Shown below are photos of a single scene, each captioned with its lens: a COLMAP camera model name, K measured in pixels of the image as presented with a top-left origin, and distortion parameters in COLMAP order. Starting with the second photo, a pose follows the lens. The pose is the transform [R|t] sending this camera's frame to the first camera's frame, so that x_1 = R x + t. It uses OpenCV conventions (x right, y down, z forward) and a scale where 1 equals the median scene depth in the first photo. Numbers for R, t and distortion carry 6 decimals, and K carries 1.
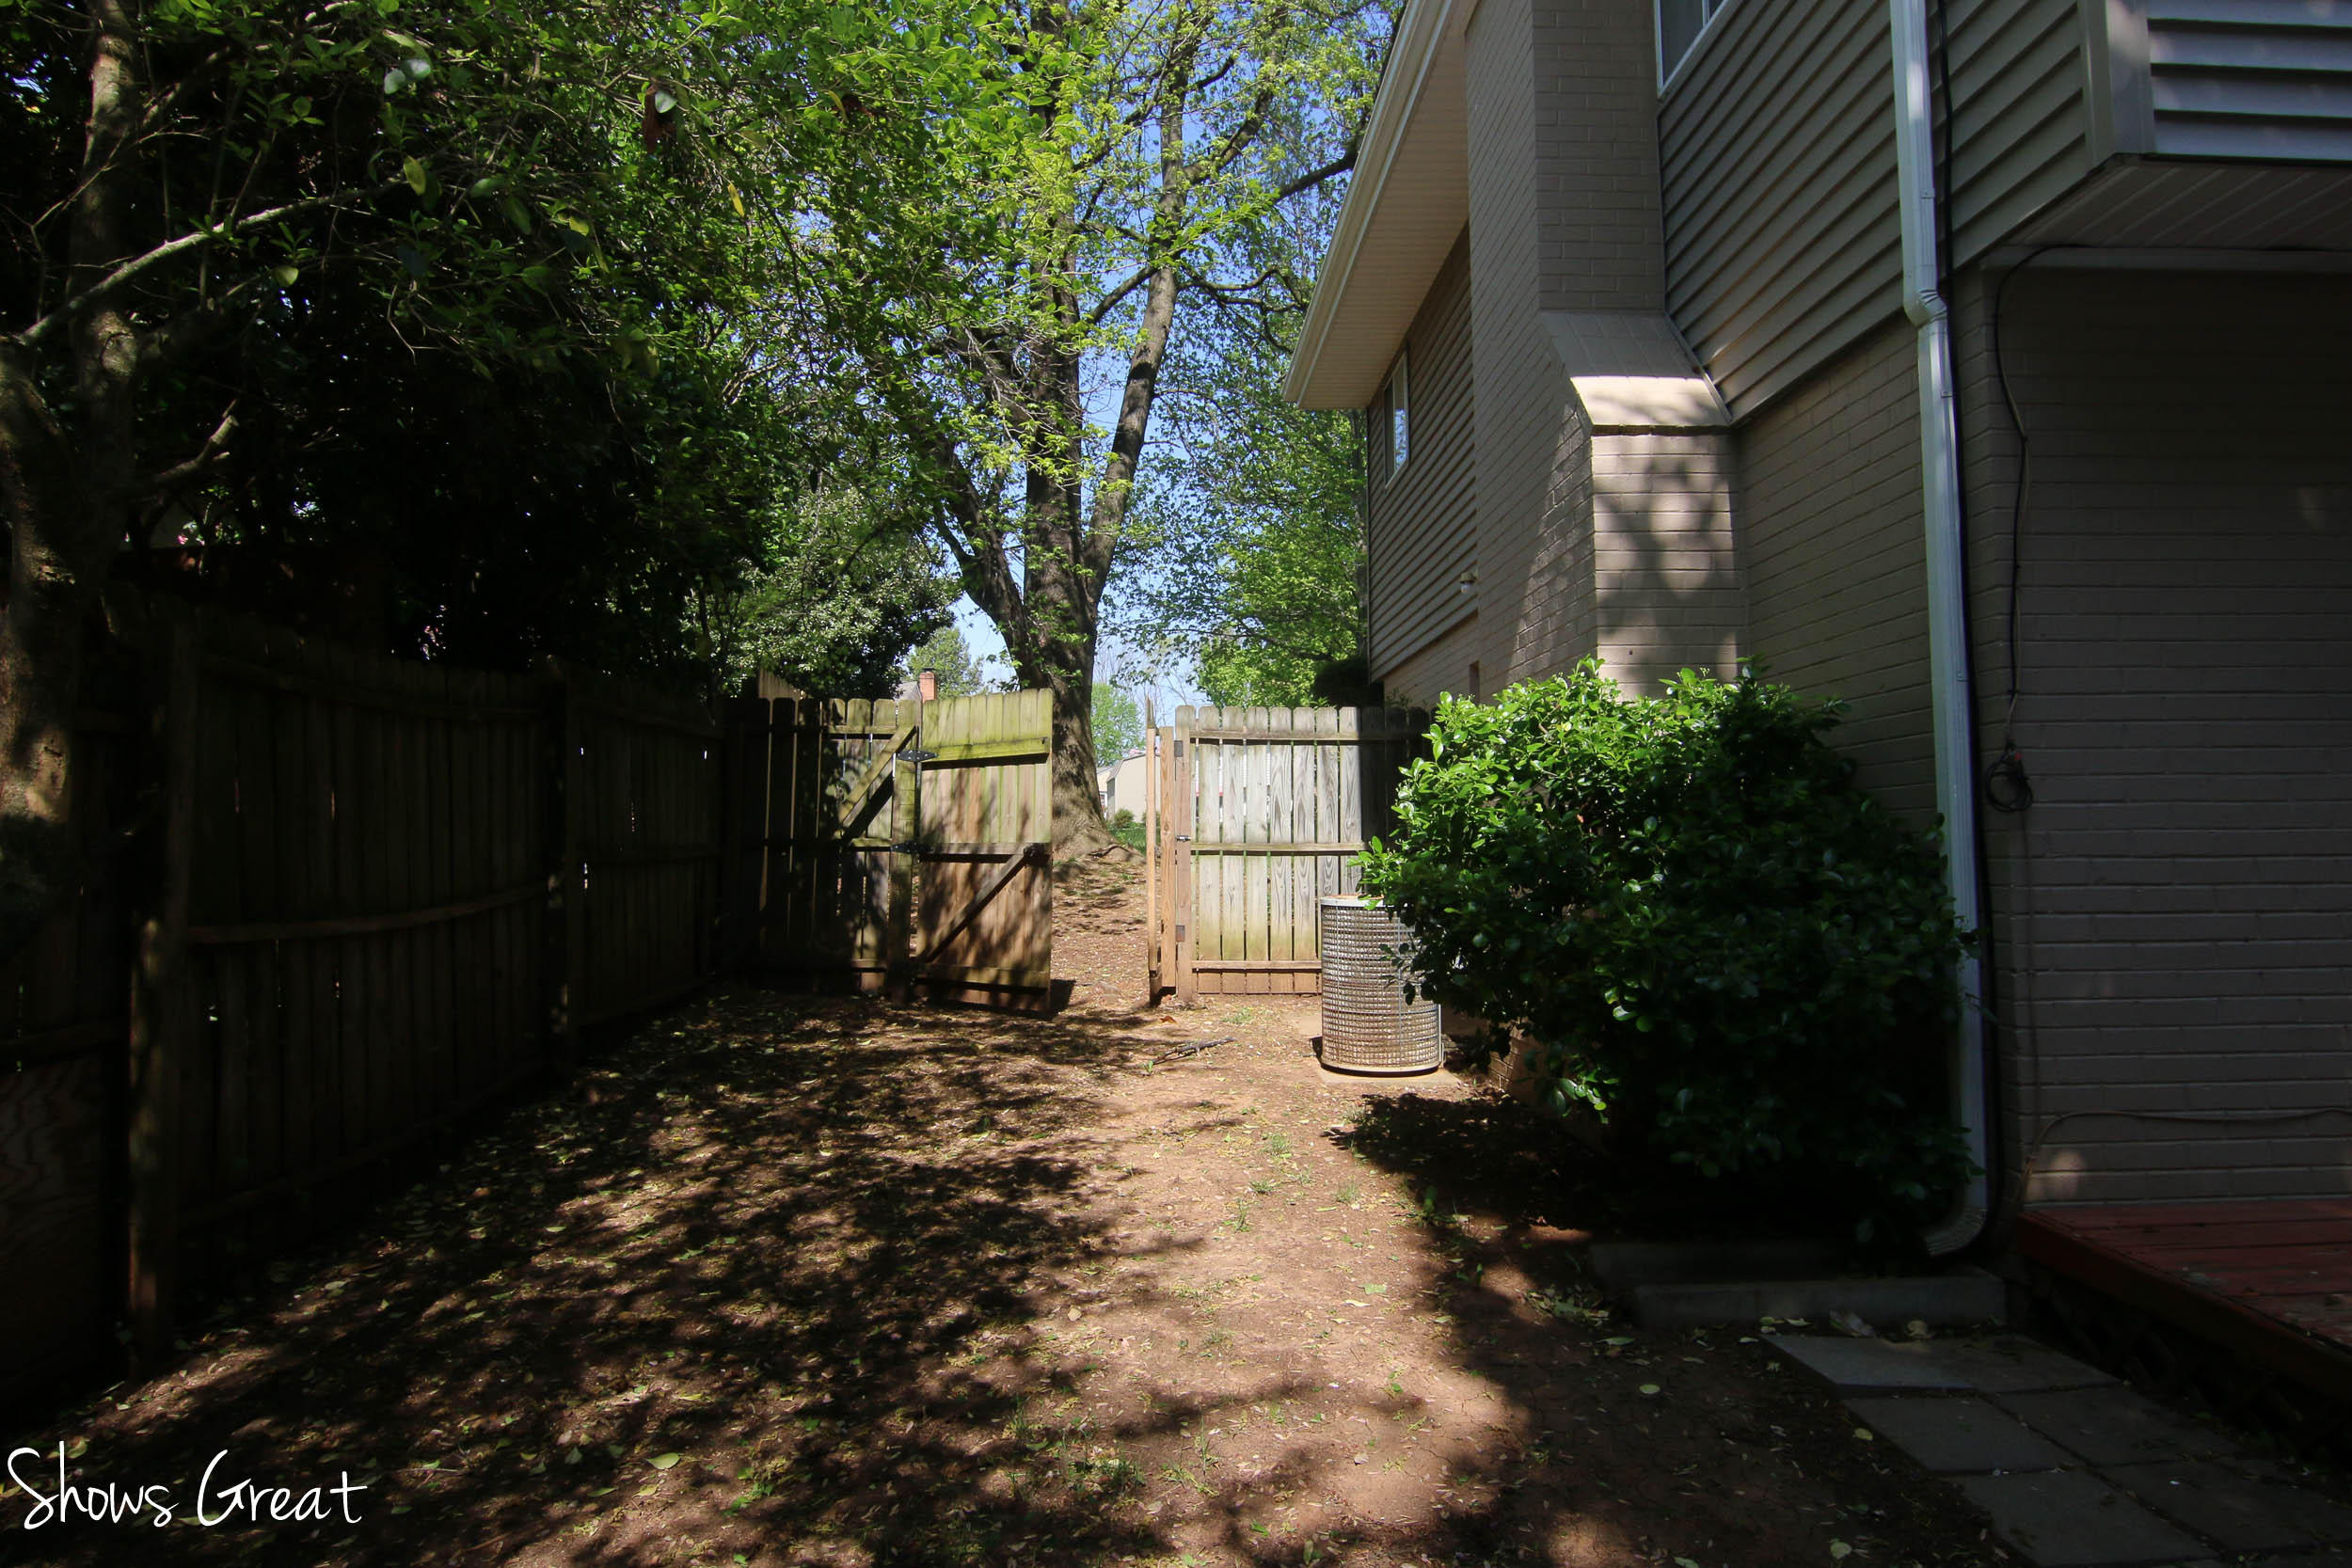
lens RADIAL K [[1277.0, 0, 1177.7], [0, 1277.0, 779.2], [0, 0, 1]] dist [-0.018512, -0.006967]
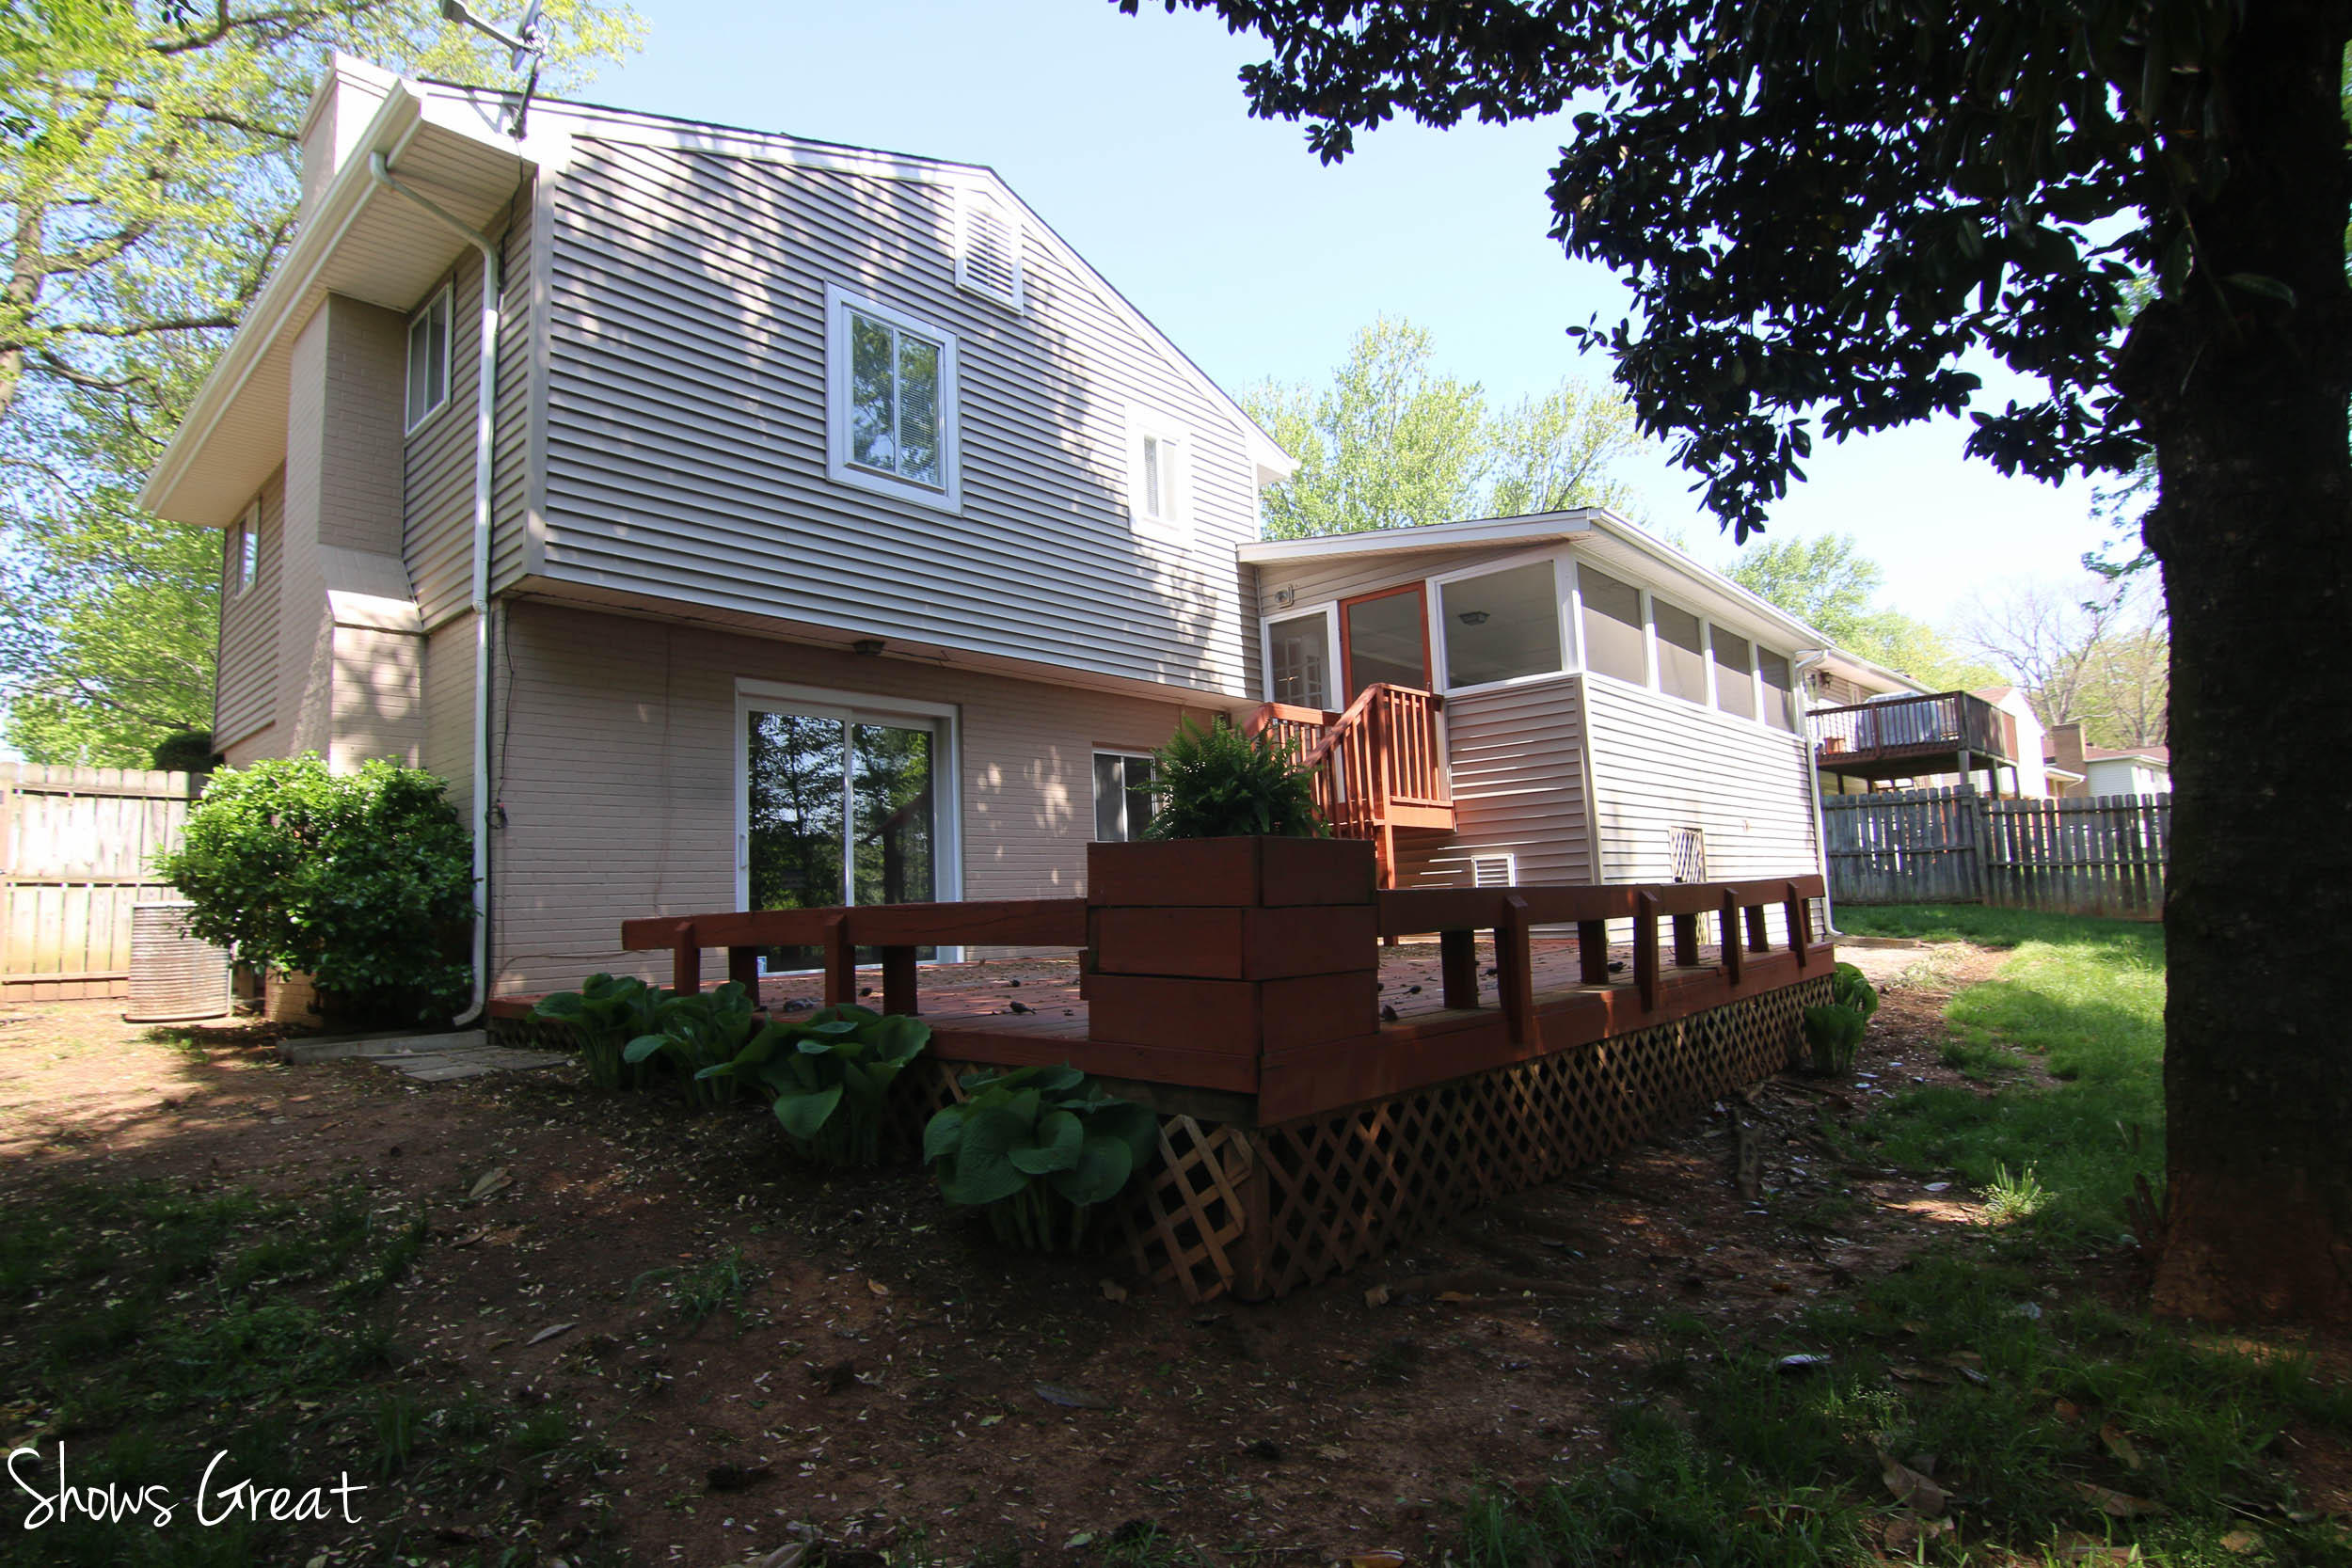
lens RADIAL K [[1189.5, 0, 1173.2], [0, 1189.5, 792.9], [0, 0, 1]] dist [-0.007422, -0.009797]
pose [[0.694149, 0.054857, 0.717738, -0.039171], [-0.008224, 0.997631, -0.068296, 0.068401], [-0.719785, 0.041505, 0.692956, -0.994297]]
